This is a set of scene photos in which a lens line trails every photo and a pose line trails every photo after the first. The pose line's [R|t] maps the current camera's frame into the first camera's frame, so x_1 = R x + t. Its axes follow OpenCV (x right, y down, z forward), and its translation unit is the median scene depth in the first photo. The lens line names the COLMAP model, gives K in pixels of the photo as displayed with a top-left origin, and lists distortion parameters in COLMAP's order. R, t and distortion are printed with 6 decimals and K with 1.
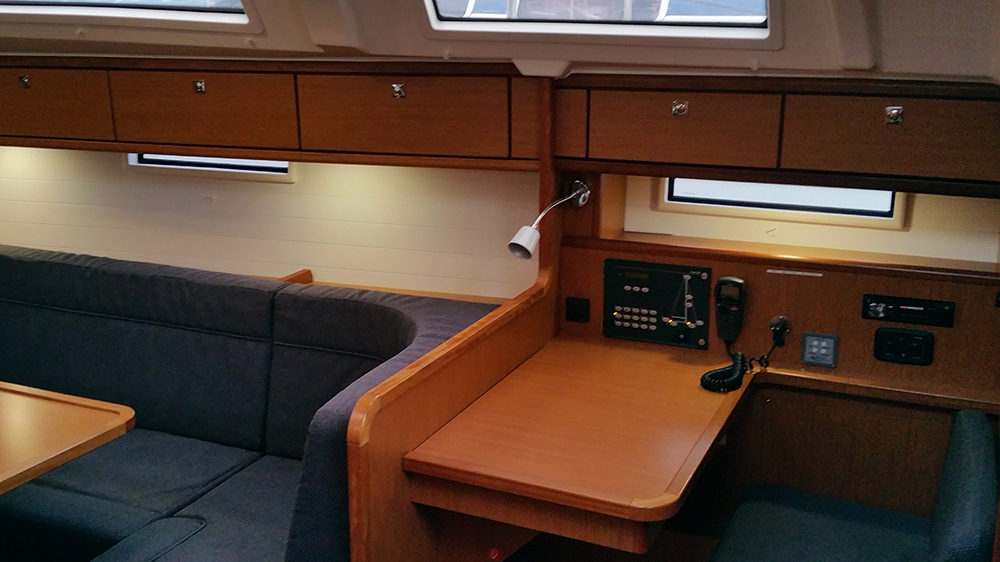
lens RADIAL K [[1008.9, 0, 500.0], [0, 1008.9, 281.0], [0, 0, 1]] dist [0.154209, -0.303965]
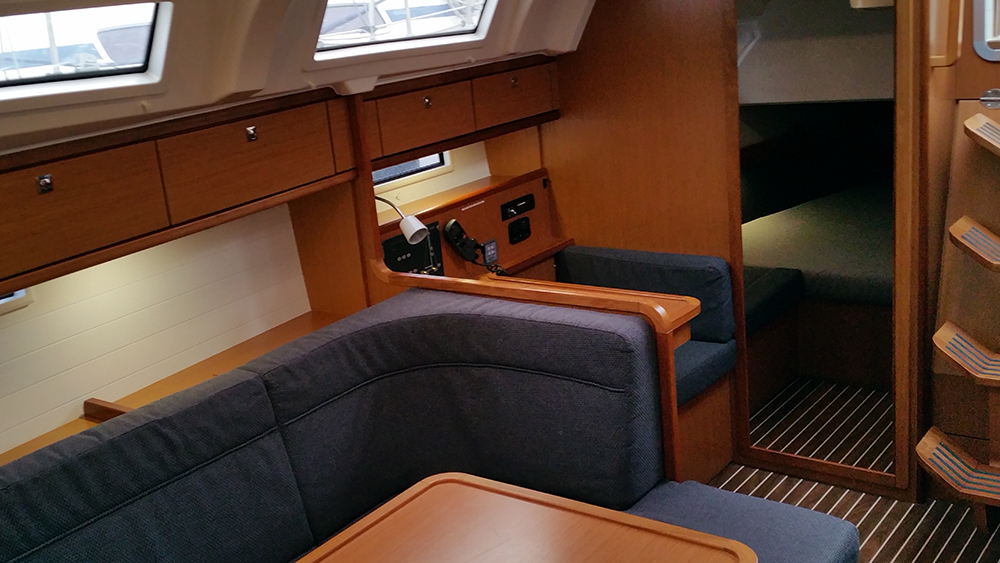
lens RADIAL K [[1008.9, 0, 500.0], [0, 1008.9, 281.5], [0, 0, 1]] dist [0.154209, -0.303965]
pose [[0.221774, -0.283981, 0.932830, -1.011900], [0.366416, 0.910811, 0.190165, -0.159261], [-0.903635, 0.299630, 0.306049, 0.538224]]
